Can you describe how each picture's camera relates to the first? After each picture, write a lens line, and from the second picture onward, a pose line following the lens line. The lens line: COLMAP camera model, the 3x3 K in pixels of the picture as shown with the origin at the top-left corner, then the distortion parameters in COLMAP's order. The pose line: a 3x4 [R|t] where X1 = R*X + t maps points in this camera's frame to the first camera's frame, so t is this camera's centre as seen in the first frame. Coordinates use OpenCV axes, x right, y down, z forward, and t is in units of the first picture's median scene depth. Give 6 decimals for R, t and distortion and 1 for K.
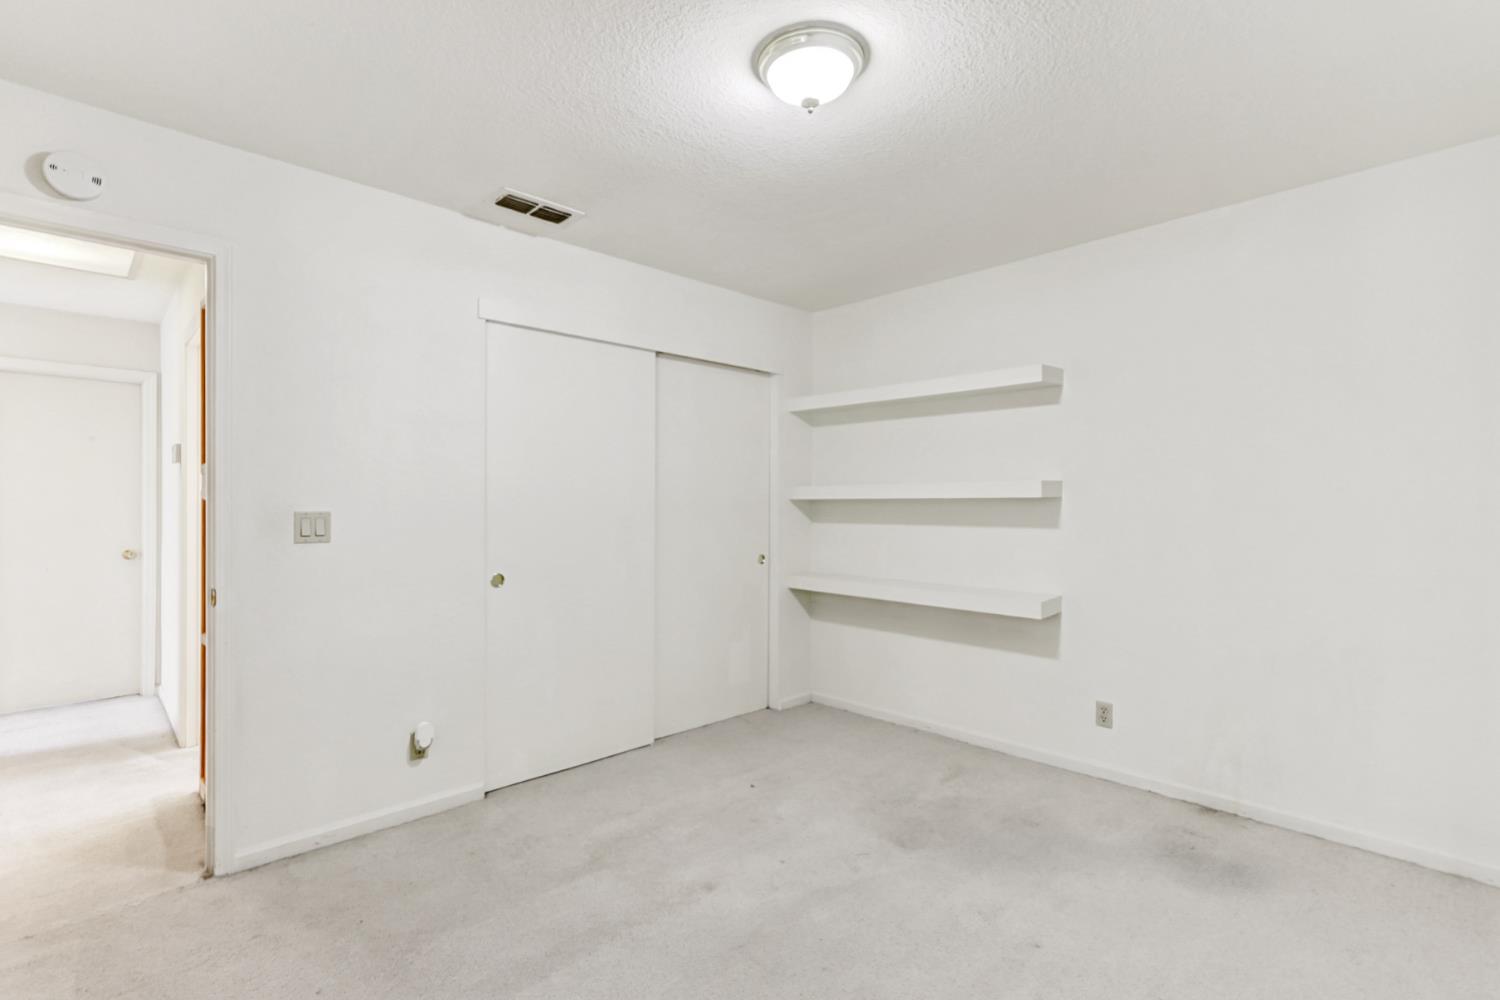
lens RADIAL K [[690.8, 0, 744.4], [0, 690.8, 510.0], [0, 0, 1]] dist [-0.001806, -0.000114]
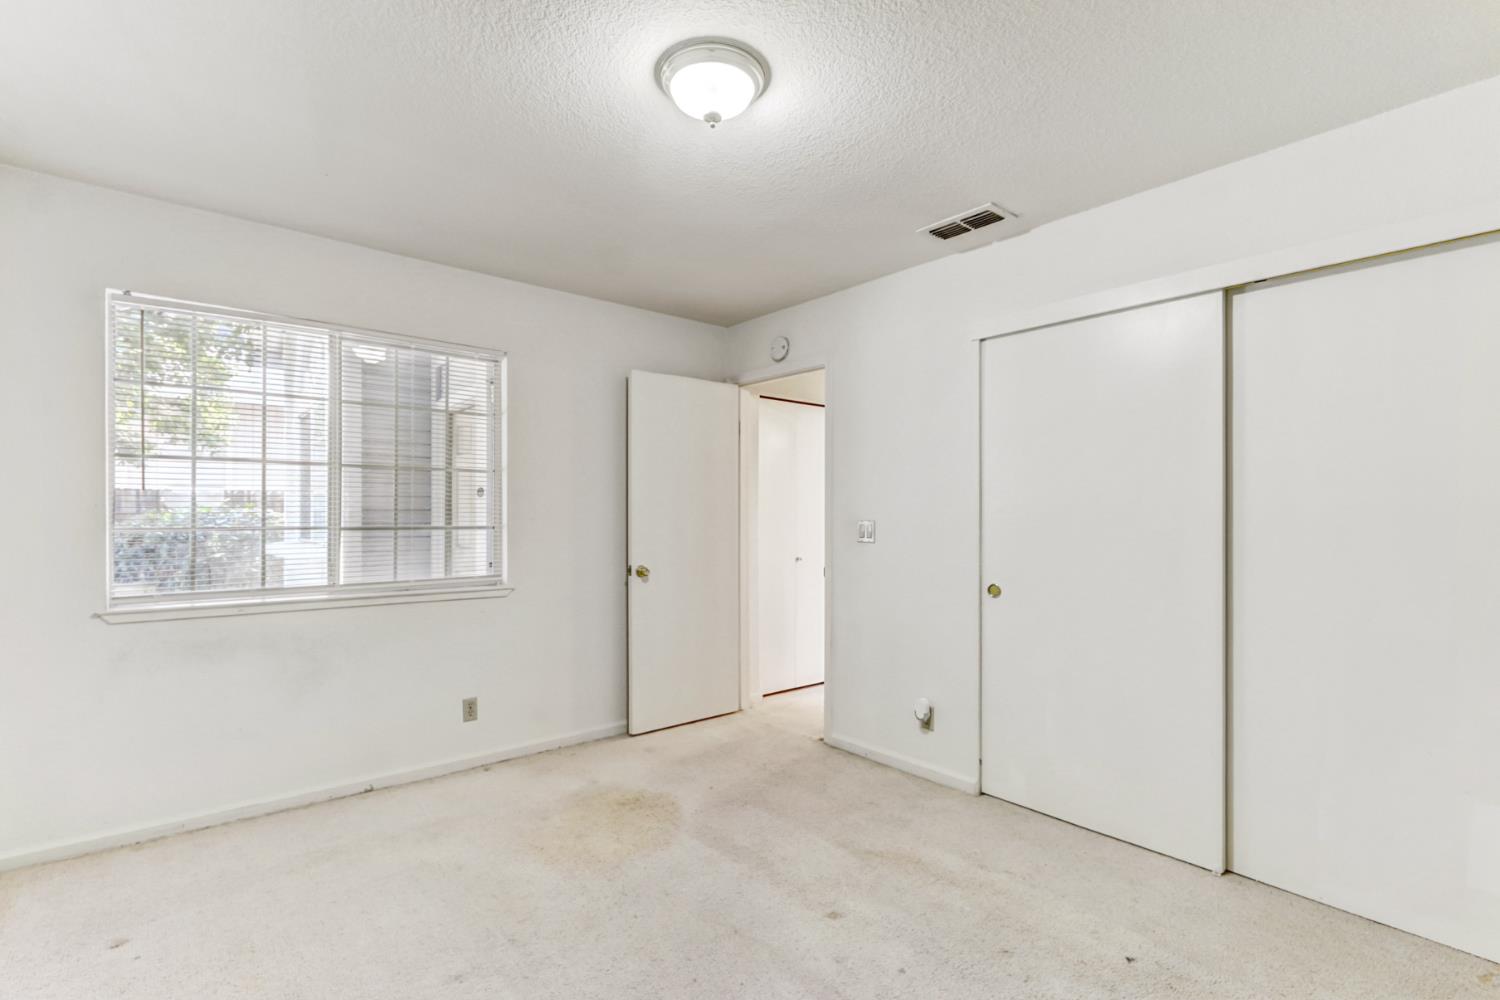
lens RADIAL K [[690.8, 0, 744.4], [0, 690.8, 510.0], [0, 0, 1]] dist [-0.001806, -0.000114]
pose [[-0.073352, -0.012398, -0.997229, 0.819530], [-0.010860, 0.999873, -0.011632, 0.000316], [0.997247, 0.009977, -0.073477, 0.845692]]
